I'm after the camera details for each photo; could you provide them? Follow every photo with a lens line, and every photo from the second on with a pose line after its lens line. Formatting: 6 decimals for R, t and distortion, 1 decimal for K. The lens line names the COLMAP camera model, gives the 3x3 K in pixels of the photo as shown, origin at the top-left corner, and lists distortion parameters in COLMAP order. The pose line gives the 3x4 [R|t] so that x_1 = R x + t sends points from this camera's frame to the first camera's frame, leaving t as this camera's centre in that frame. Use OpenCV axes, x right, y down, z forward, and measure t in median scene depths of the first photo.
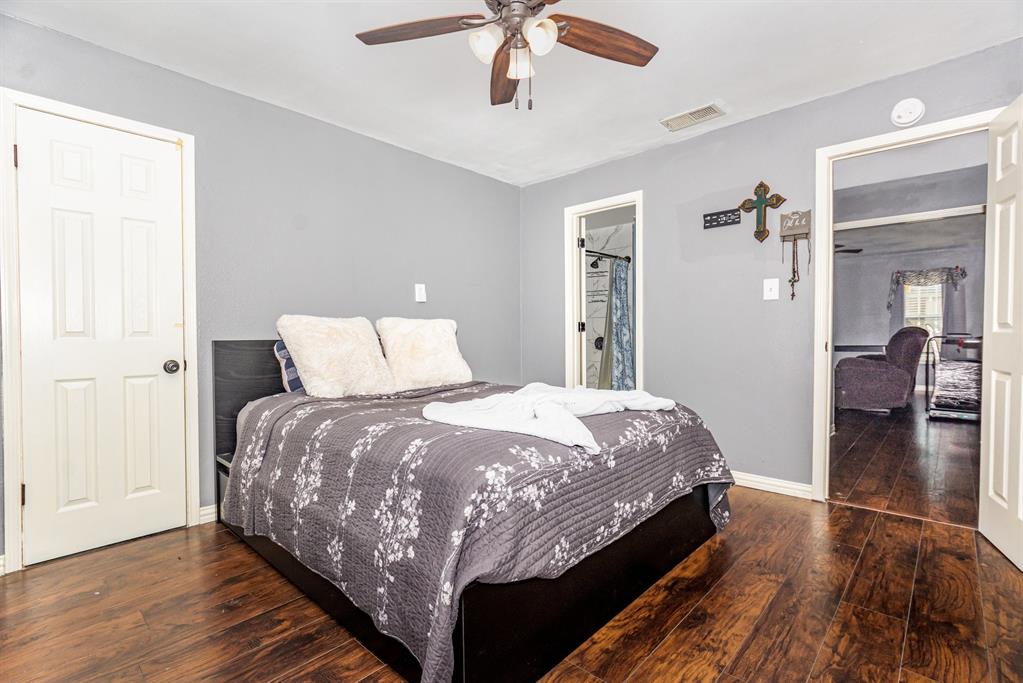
lens RADIAL K [[461.1, 0, 519.2], [0, 461.1, 342.4], [0, 0, 1]] dist [0.000118, 0.000470]
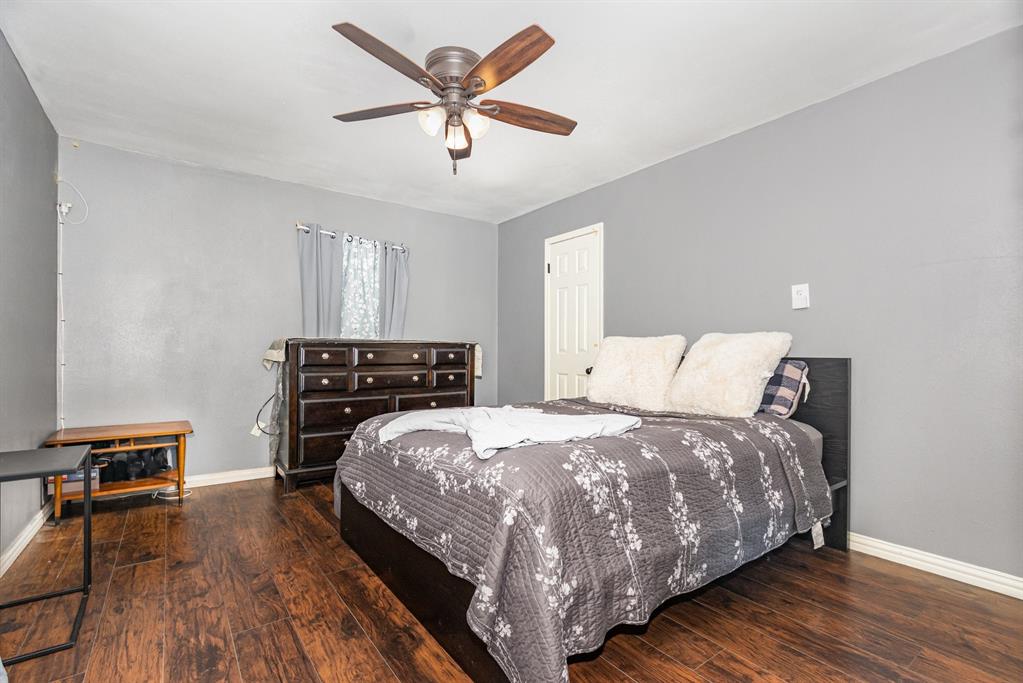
lens RADIAL K [[461.1, 0, 519.2], [0, 461.1, 342.4], [0, 0, 1]] dist [0.000118, 0.000470]
pose [[-0.161033, -0.007236, -0.986923, 0.337306], [-0.020144, 0.999789, -0.004043, -0.012096], [0.986743, 0.019230, -0.161144, 0.381089]]
